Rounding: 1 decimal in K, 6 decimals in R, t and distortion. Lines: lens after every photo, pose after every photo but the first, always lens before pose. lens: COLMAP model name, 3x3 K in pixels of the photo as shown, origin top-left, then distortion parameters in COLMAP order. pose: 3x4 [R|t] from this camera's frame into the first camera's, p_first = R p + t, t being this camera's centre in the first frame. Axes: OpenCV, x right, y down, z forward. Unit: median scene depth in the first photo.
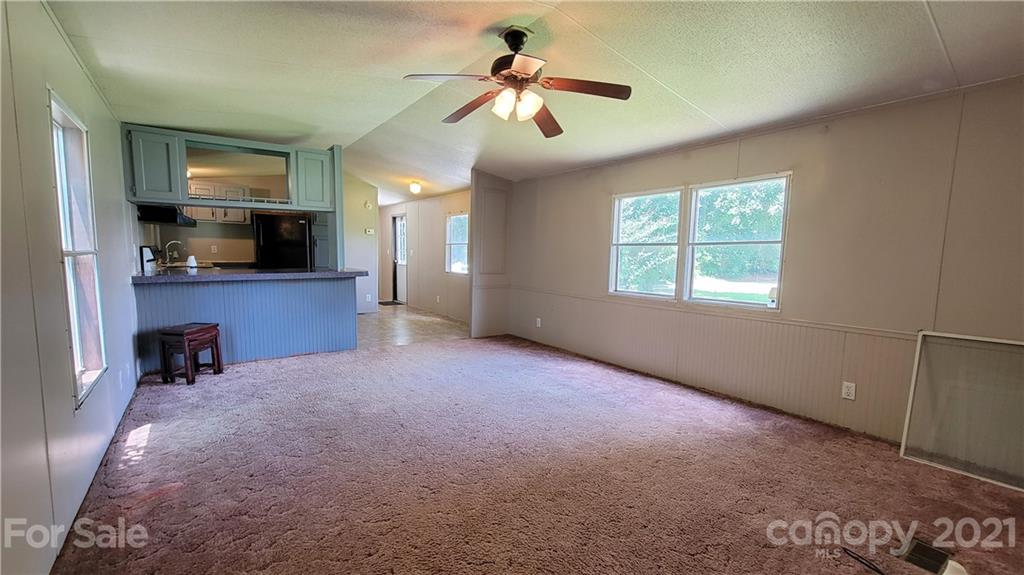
lens RADIAL K [[419.3, 0, 510.0], [0, 419.3, 296.4], [0, 0, 1]] dist [-0.003482, 0.001140]
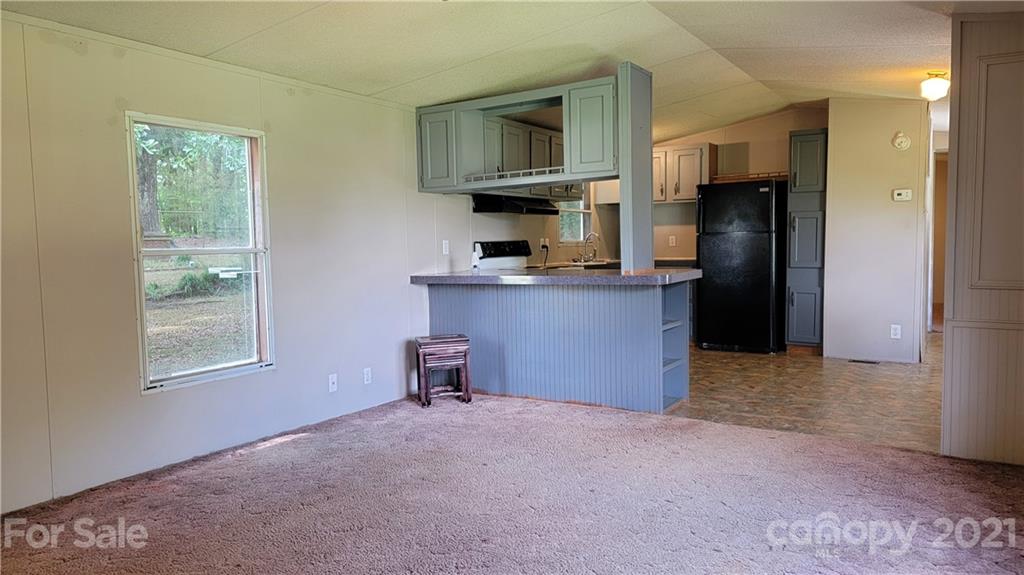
lens RADIAL K [[715.2, 0, 520.2], [0, 715.2, 290.9], [0, 0, 1]] dist [0.058417, -0.039199]
pose [[0.373658, 0.036572, -0.926845, 0.586903], [-0.070027, 0.997483, 0.011128, -0.046840], [0.924919, 0.060746, 0.375279, 0.598134]]
